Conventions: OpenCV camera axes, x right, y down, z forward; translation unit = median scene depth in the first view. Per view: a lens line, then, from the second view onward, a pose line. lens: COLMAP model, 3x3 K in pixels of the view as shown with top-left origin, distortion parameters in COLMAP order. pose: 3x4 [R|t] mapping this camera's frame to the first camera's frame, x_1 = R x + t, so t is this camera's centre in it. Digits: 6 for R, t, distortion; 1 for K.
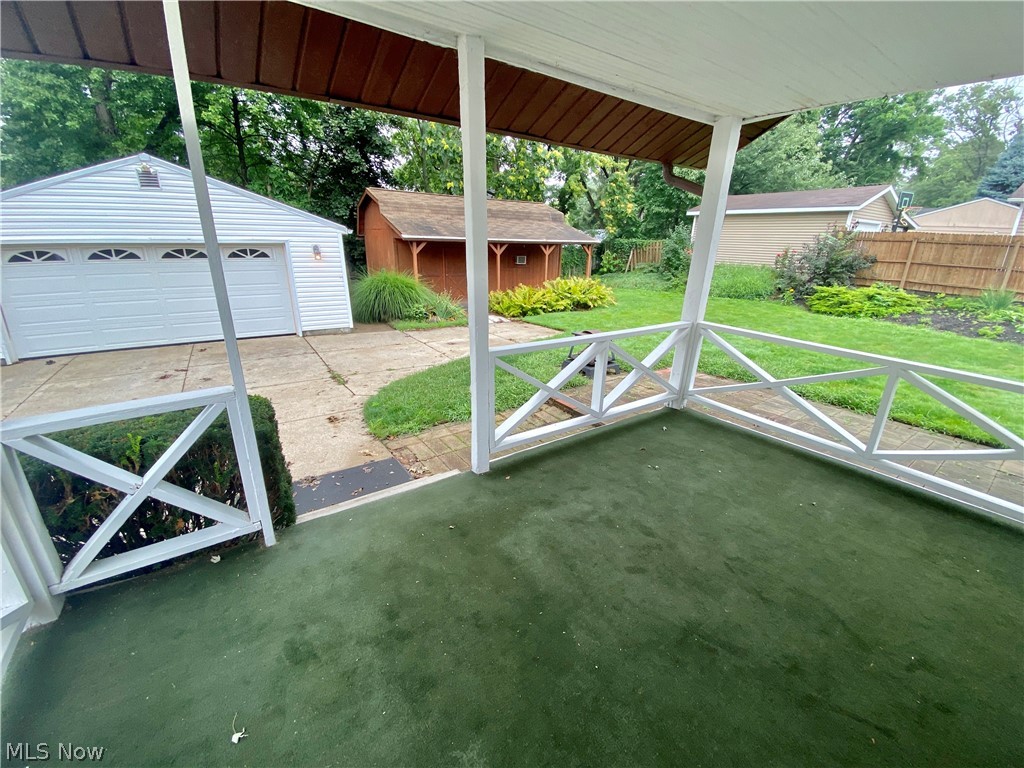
lens RADIAL K [[414.6, 0, 512.0], [0, 414.6, 384.0], [0, 0, 1]] dist [0.017730, -0.020381]
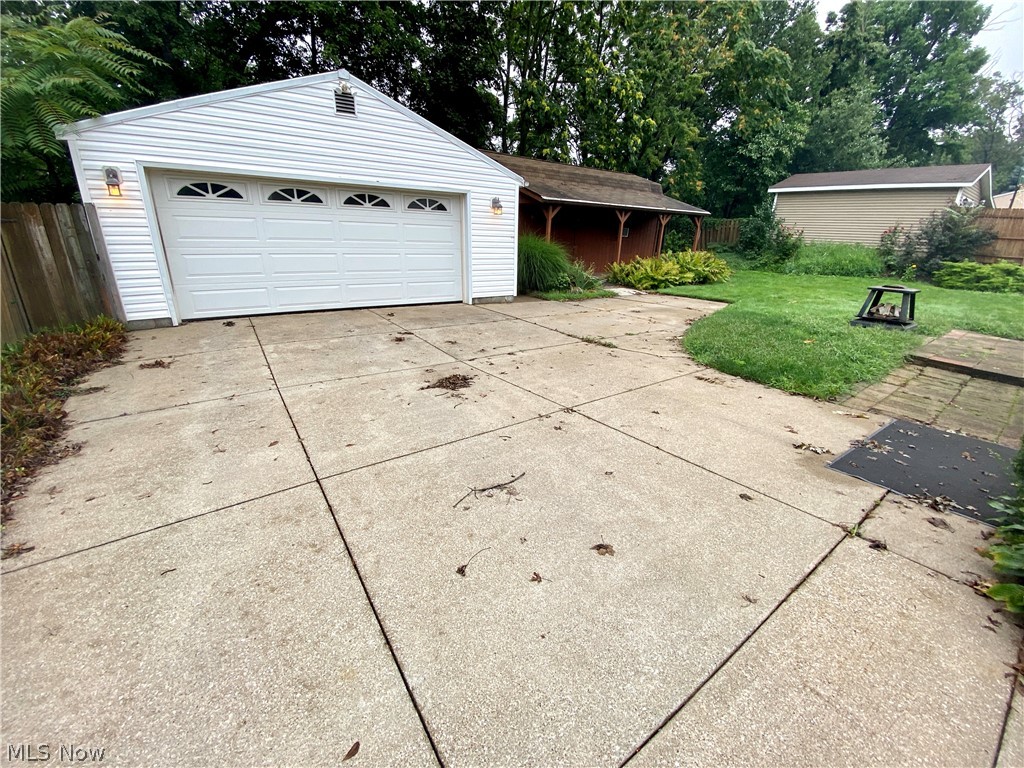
lens RADIAL K [[414.6, 0, 512.0], [0, 414.6, 384.0], [0, 0, 1]] dist [0.017730, -0.020381]
pose [[0.999079, -0.006388, 0.042439, -0.362122], [0.005700, 0.999850, 0.016331, 0.033457], [-0.042537, -0.016074, 0.998966, 0.090841]]
